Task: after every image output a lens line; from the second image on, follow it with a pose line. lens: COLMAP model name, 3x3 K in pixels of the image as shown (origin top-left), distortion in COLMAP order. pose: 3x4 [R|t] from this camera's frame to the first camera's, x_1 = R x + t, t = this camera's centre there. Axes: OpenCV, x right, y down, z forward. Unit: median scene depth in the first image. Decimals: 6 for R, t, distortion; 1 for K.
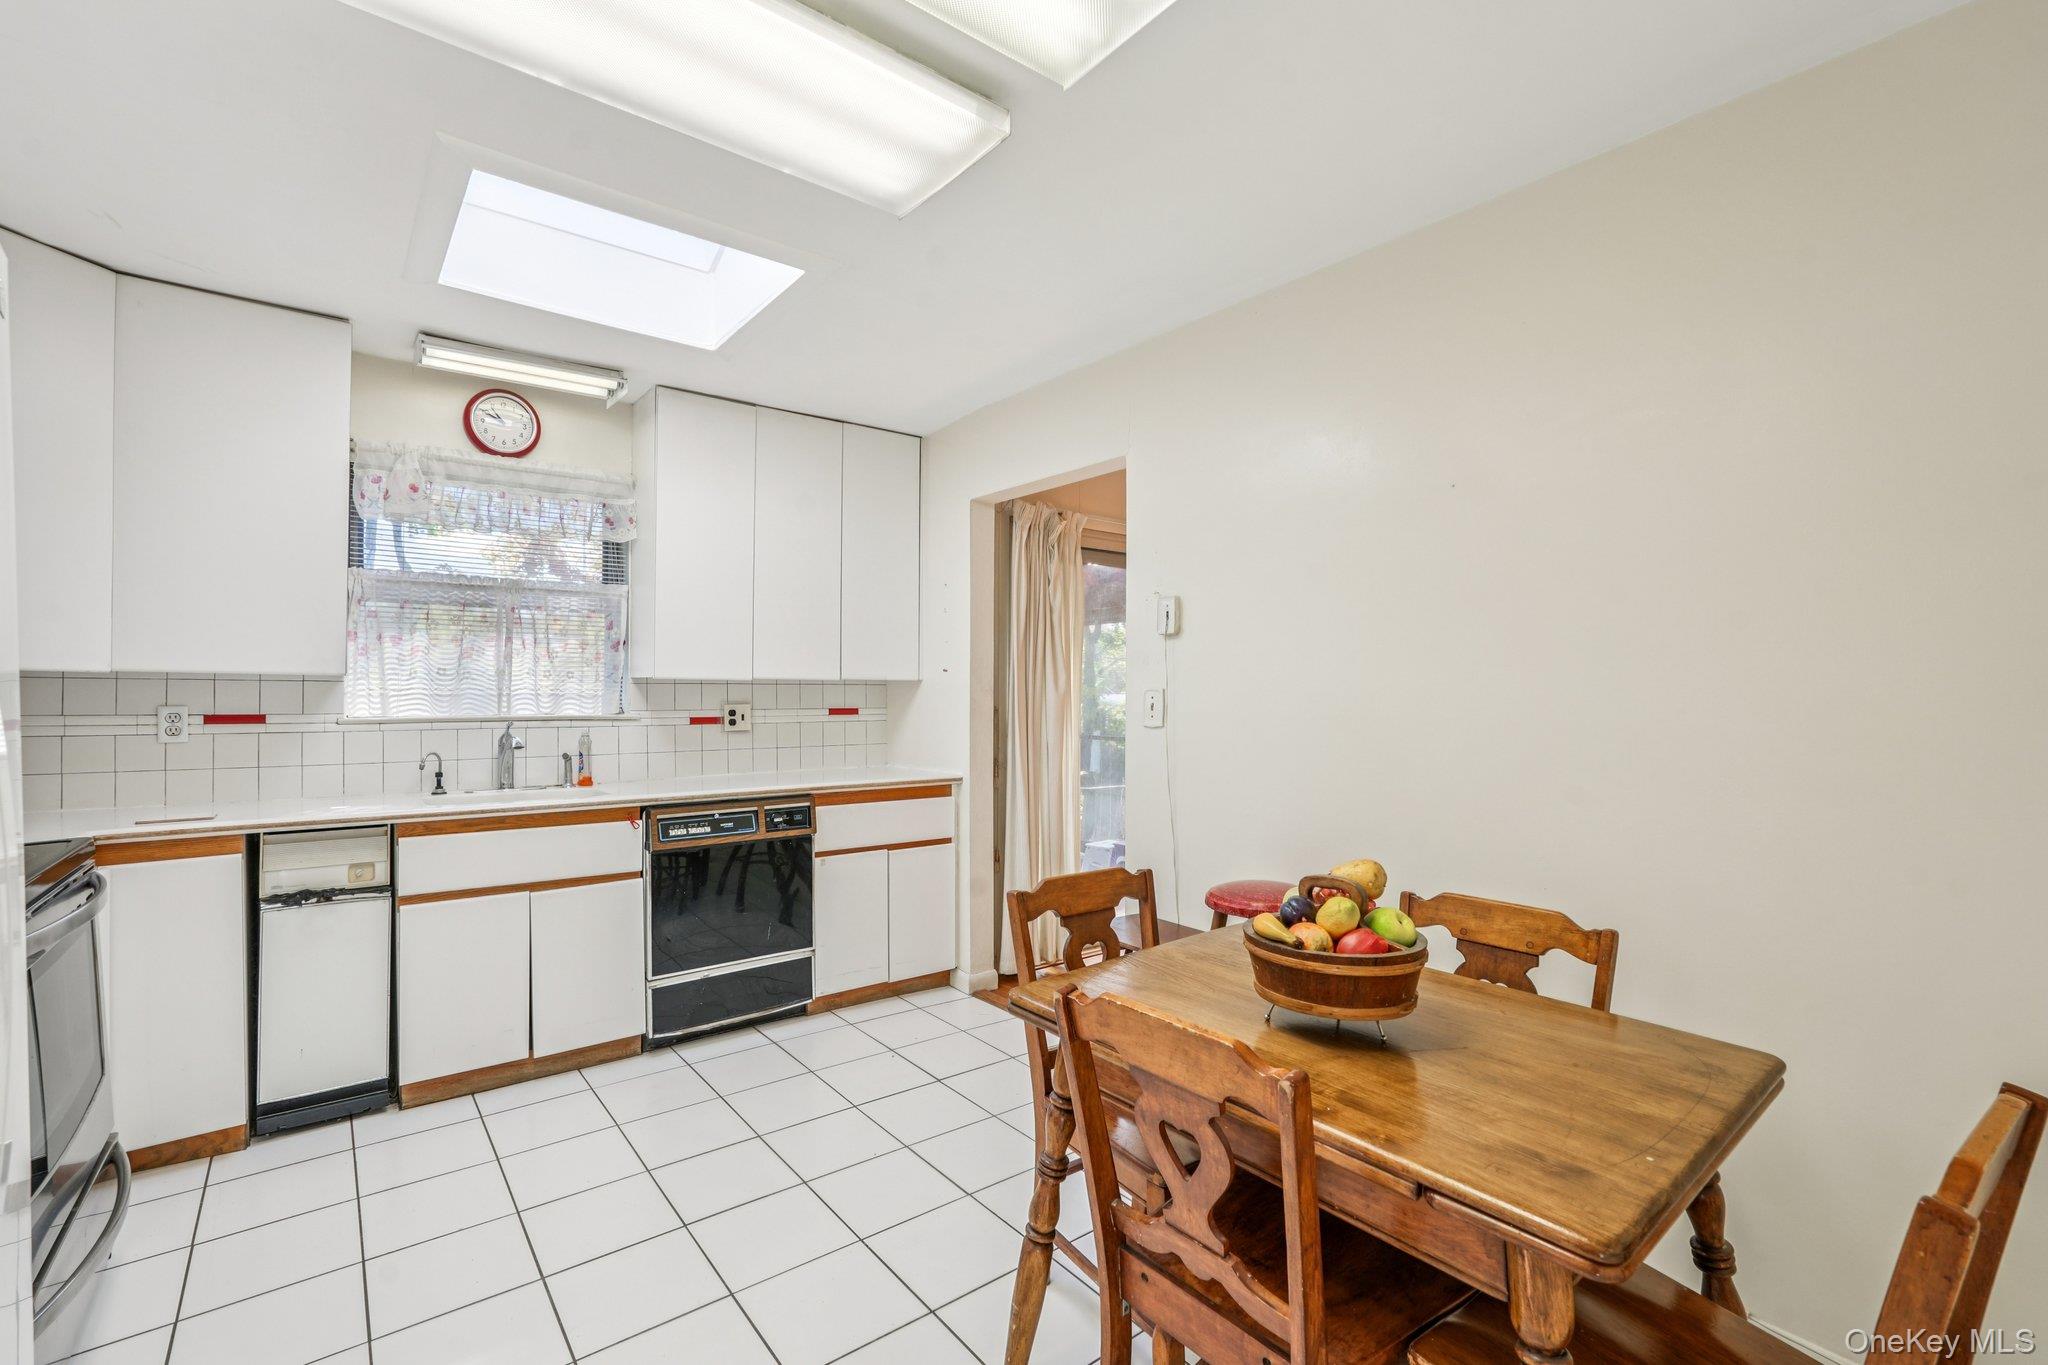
lens RADIAL K [[911.9, 0, 1011.0], [0, 911.9, 686.2], [0, 0, 1]] dist [-0.014206, 0.007301]
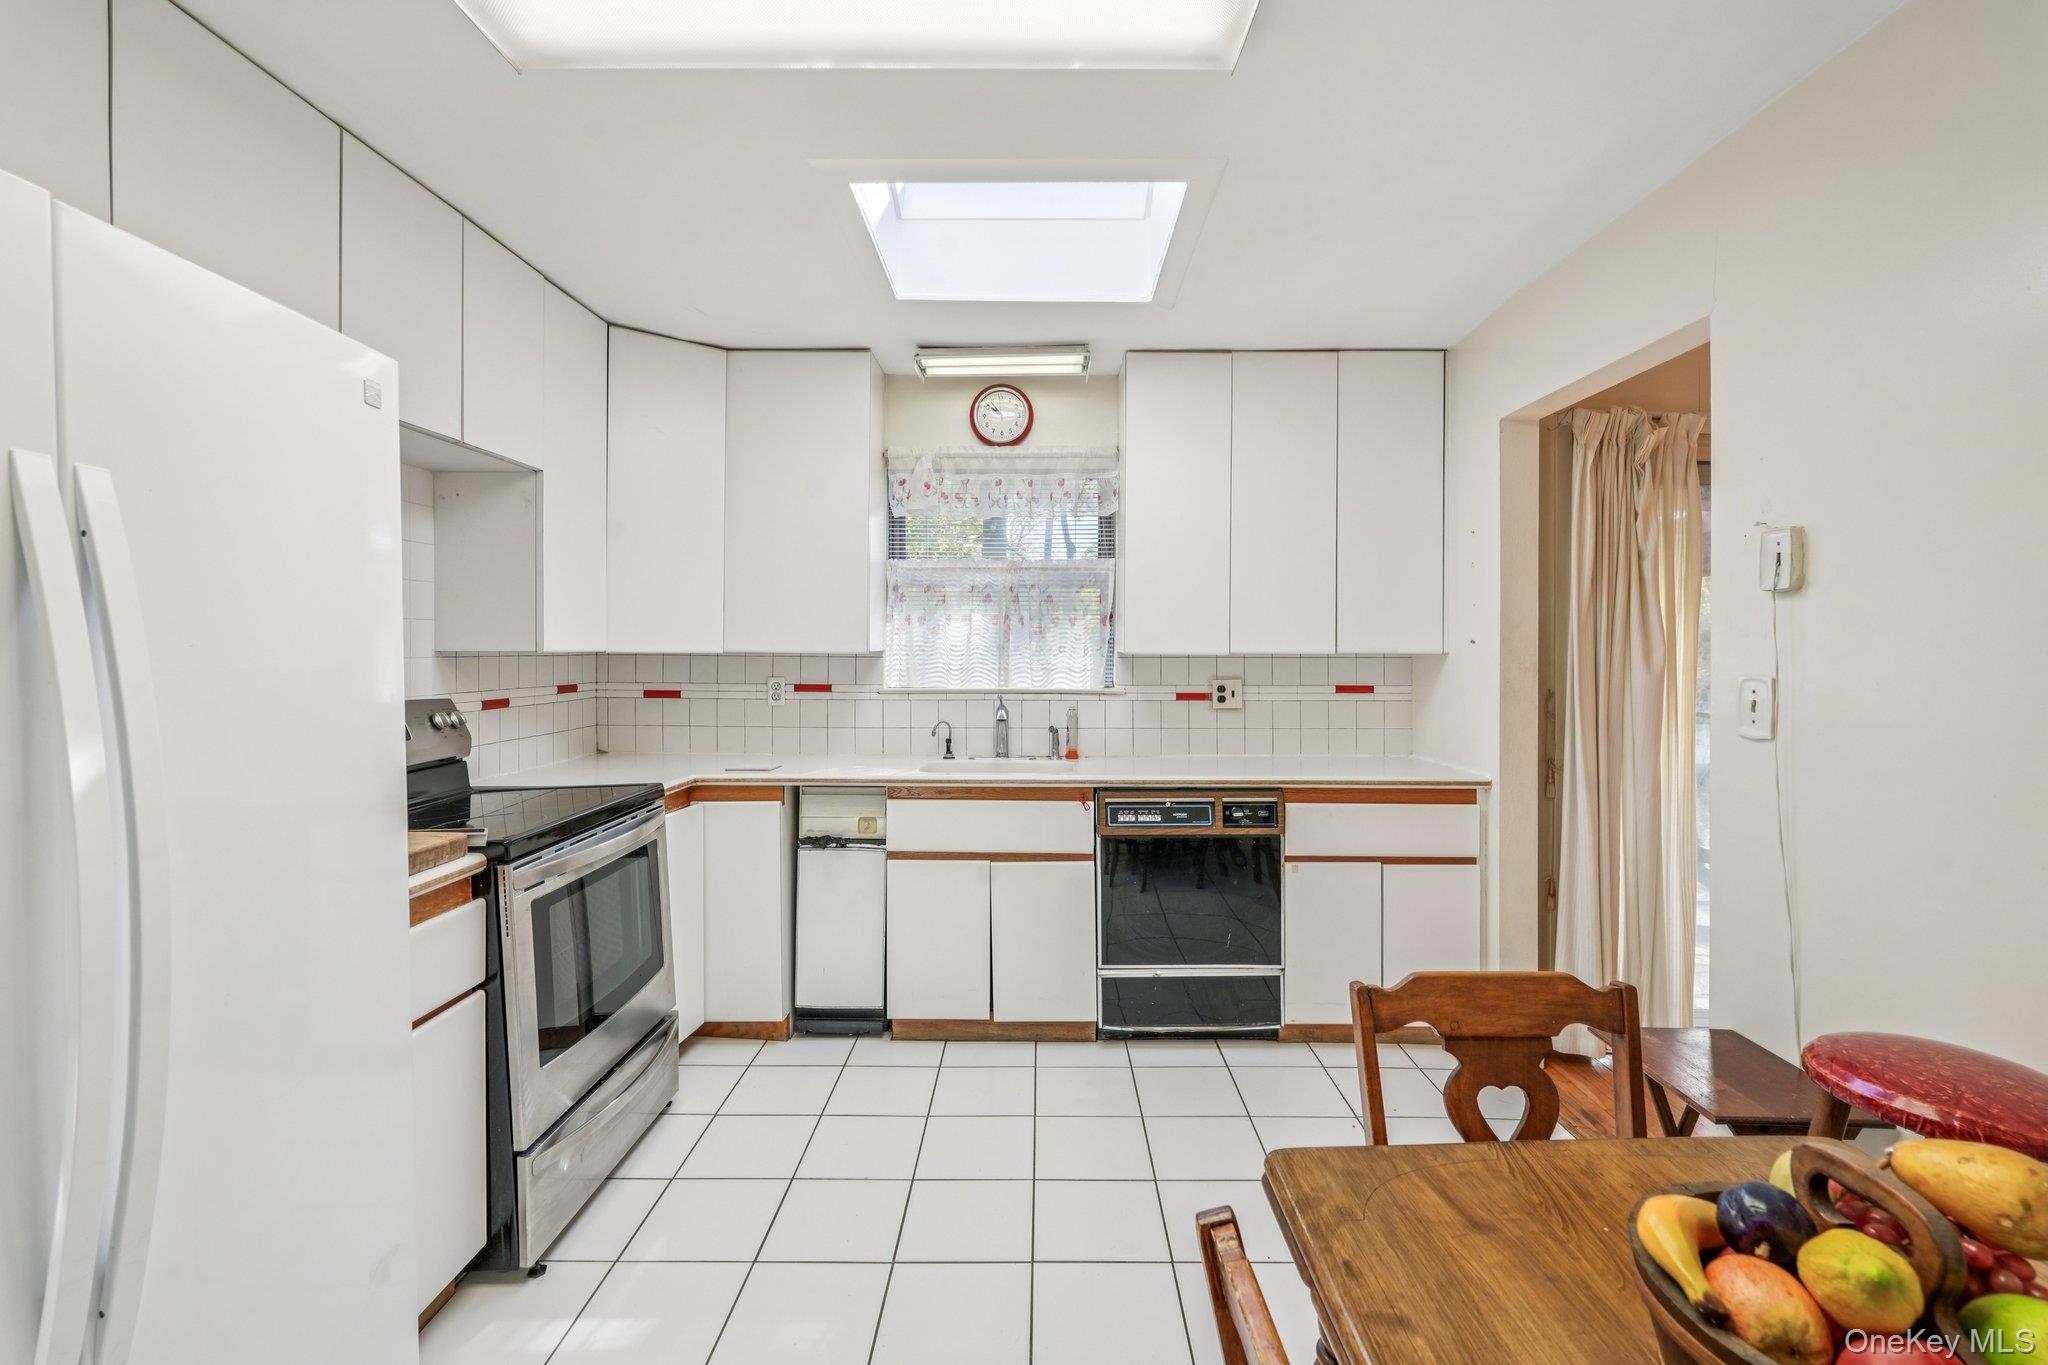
lens RADIAL K [[911.9, 0, 1055.4], [0, 911.9, 644.2], [0, 0, 1]] dist [-0.014206, 0.007301]
pose [[0.784244, -0.002555, -0.620447, 0.165038], [0.004006, 0.999992, 0.000945, -0.021798], [0.620439, -0.003227, 0.784248, 0.208694]]
